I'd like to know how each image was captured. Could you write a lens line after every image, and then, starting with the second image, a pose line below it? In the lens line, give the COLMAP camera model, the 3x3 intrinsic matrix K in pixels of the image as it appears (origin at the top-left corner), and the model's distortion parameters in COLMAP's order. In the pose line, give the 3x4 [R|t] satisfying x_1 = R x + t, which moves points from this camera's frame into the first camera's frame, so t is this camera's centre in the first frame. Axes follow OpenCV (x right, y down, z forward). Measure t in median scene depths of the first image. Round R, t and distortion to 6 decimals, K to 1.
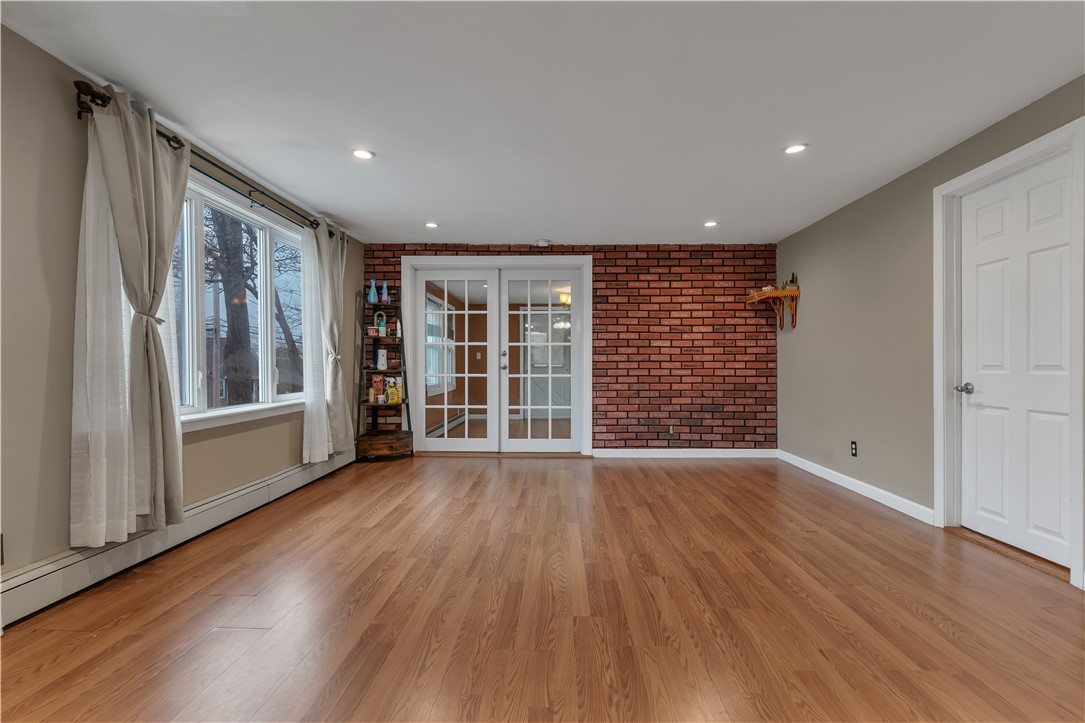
lens RADIAL K [[534.2, 0, 541.1], [0, 534.2, 361.6], [0, 0, 1]] dist [0.001889, 0.000003]
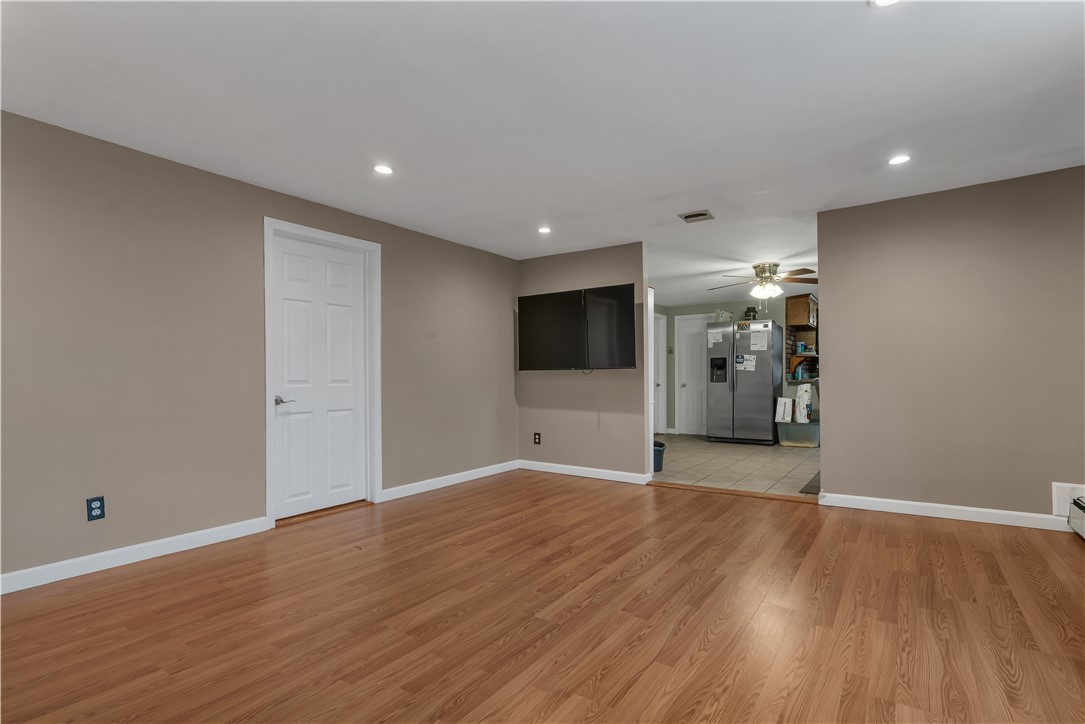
lens RADIAL K [[534.2, 0, 544.8], [0, 534.2, 373.9], [0, 0, 1]] dist [0.001889, 0.000003]
pose [[-0.848531, 0.008864, 0.529072, -0.321666], [0.004810, 0.999948, -0.009037, 0.005689], [-0.529124, -0.005123, -0.848529, 1.682553]]
